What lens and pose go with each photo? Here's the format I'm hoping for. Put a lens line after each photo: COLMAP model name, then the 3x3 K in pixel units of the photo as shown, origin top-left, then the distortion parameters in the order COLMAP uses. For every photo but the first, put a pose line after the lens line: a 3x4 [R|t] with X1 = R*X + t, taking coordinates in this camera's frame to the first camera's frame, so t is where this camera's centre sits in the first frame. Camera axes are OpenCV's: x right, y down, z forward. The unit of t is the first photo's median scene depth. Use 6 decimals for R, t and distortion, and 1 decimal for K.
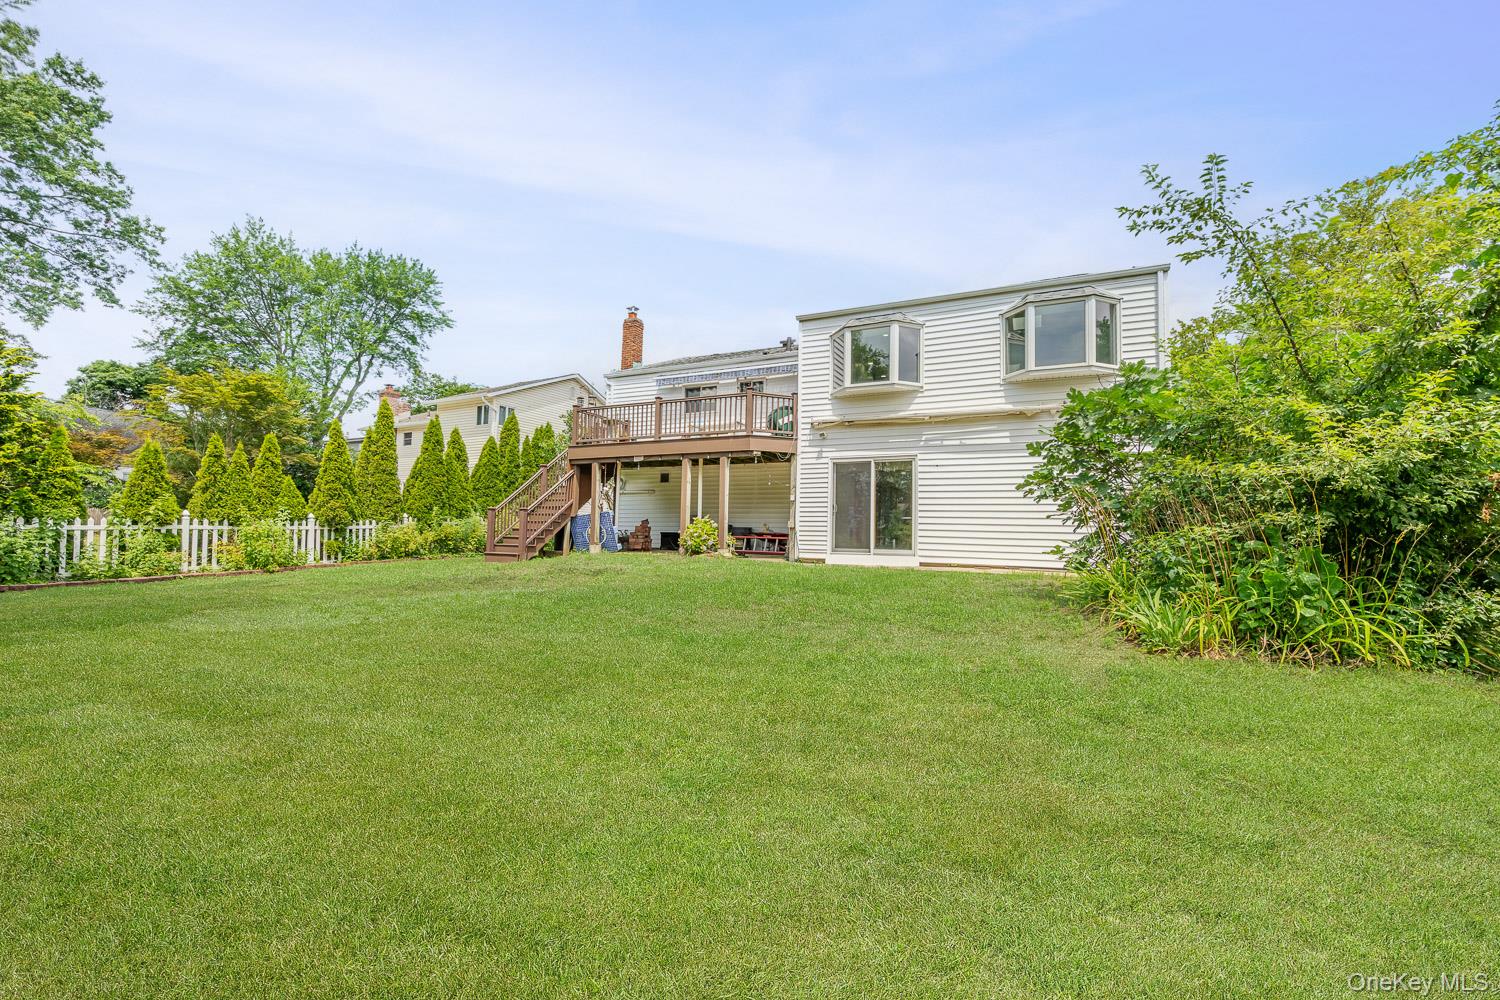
lens RADIAL K [[616.6, 0, 748.1], [0, 616.6, 494.3], [0, 0, 1]] dist [-0.000691, 0.000143]
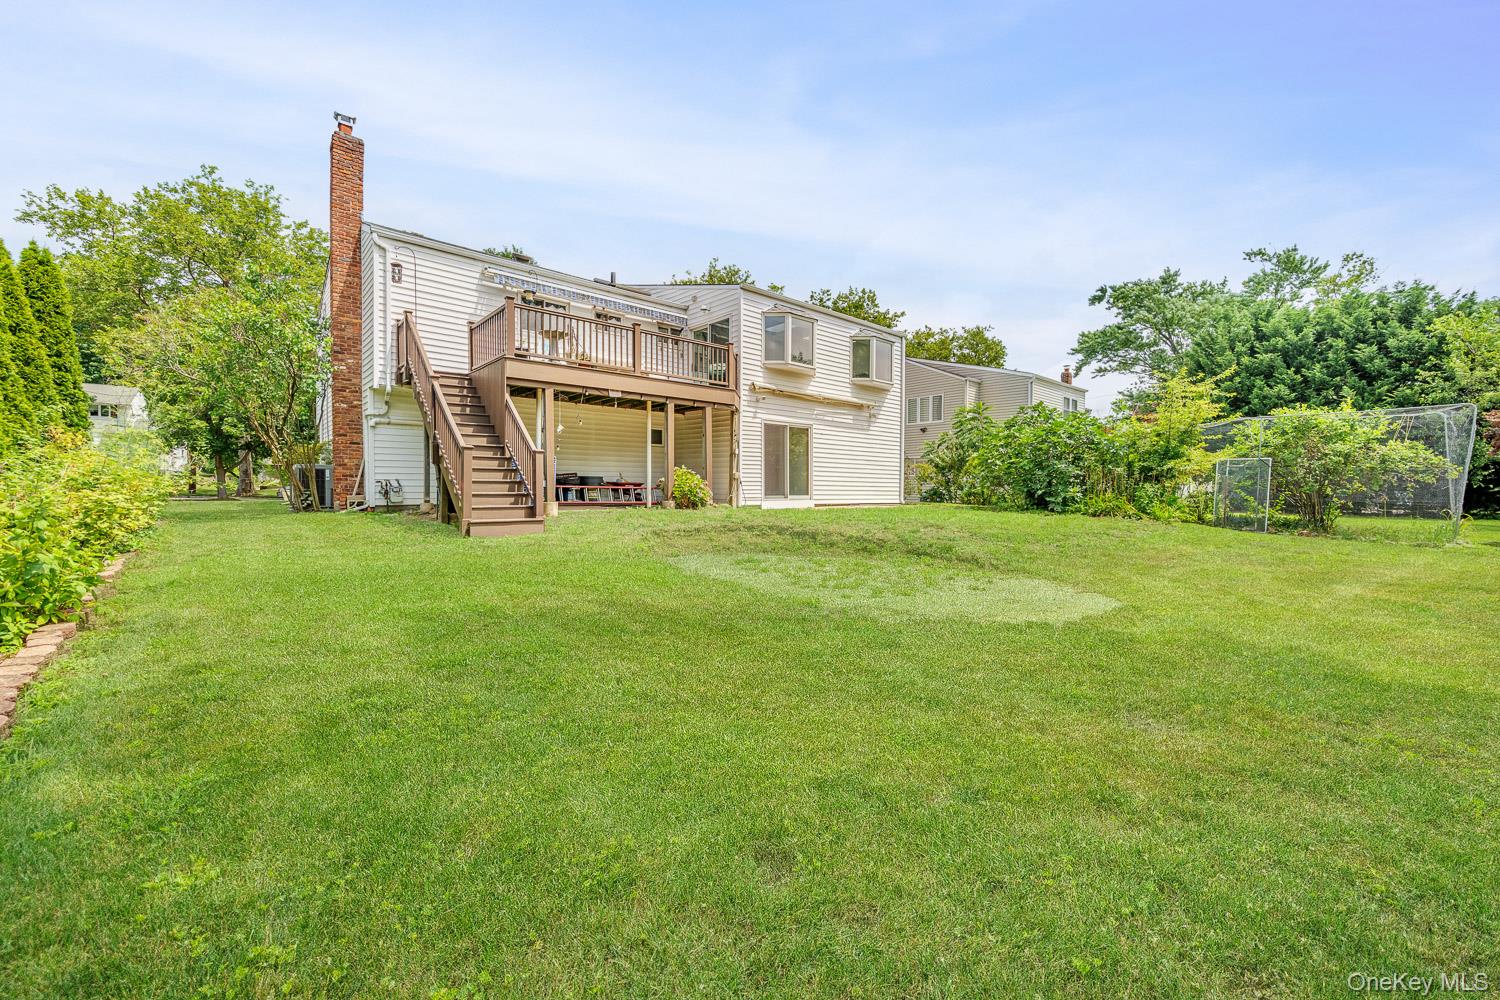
lens RADIAL K [[591.4, 0, 755.2], [0, 591.4, 494.9], [0, 0, 1]] dist [-0.002476, -0.000129]
pose [[0.377228, -0.032108, 0.925564, -0.874667], [-0.061379, 0.996335, 0.059578, 0.018142], [-0.924084, -0.079284, 0.373874, 0.557326]]
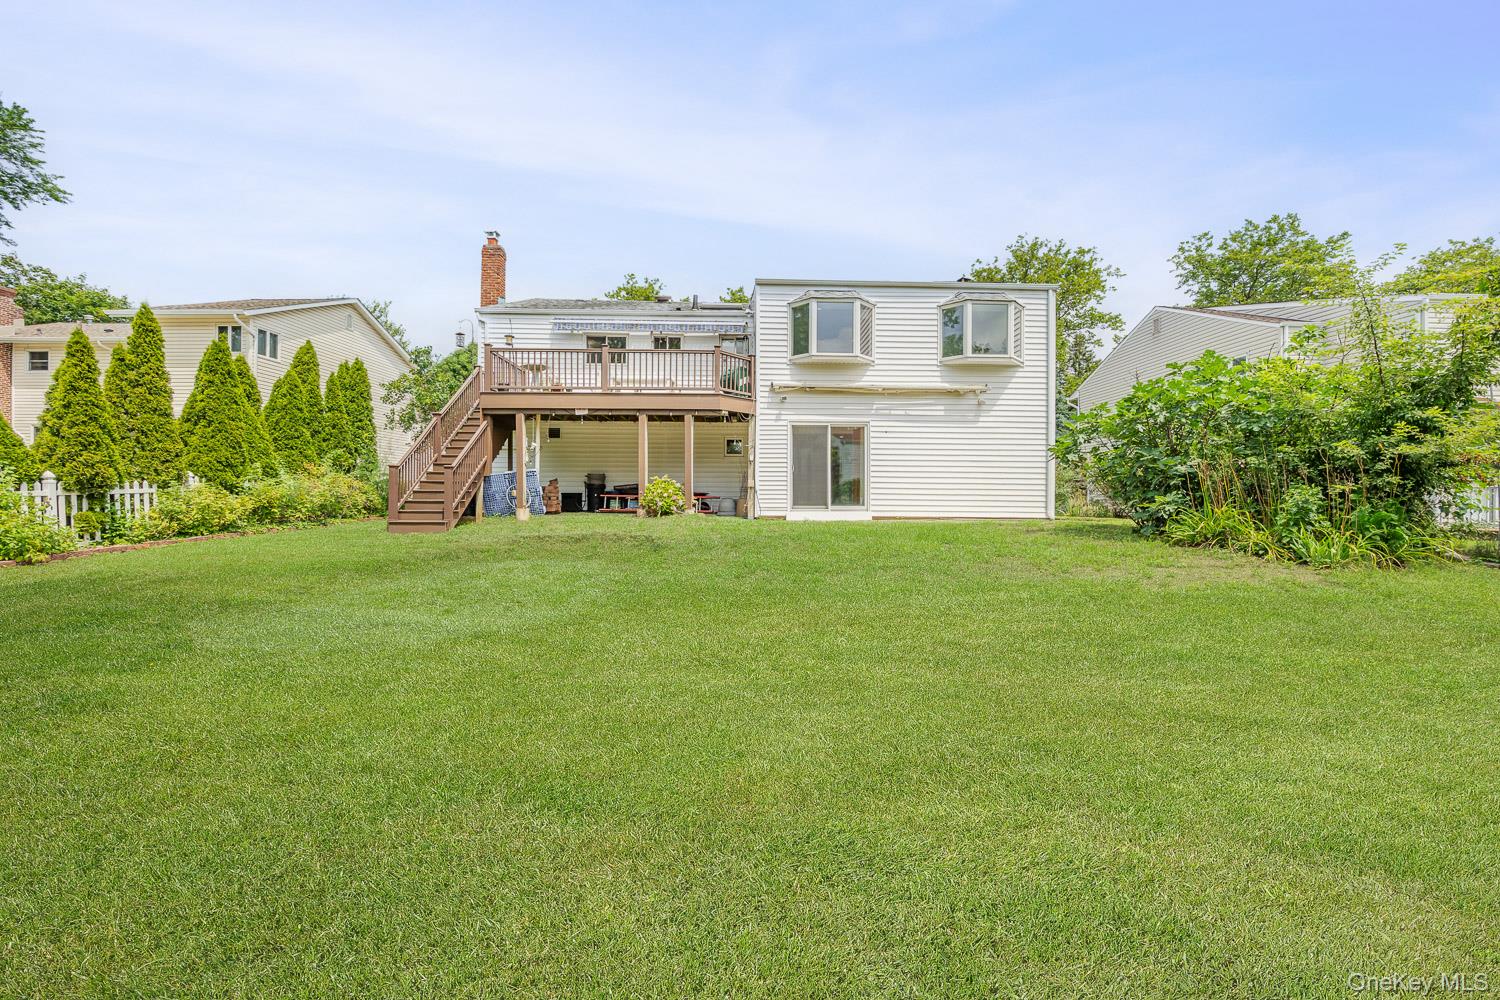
lens RADIAL K [[591.4, 0, 755.2], [0, 591.4, 494.9], [0, 0, 1]] dist [-0.002476, -0.000129]
pose [[0.884307, -0.014781, 0.466672, -0.376796], [-0.017672, 0.997723, 0.065087, 0.002939], [-0.466571, -0.065804, 0.882032, 0.118802]]
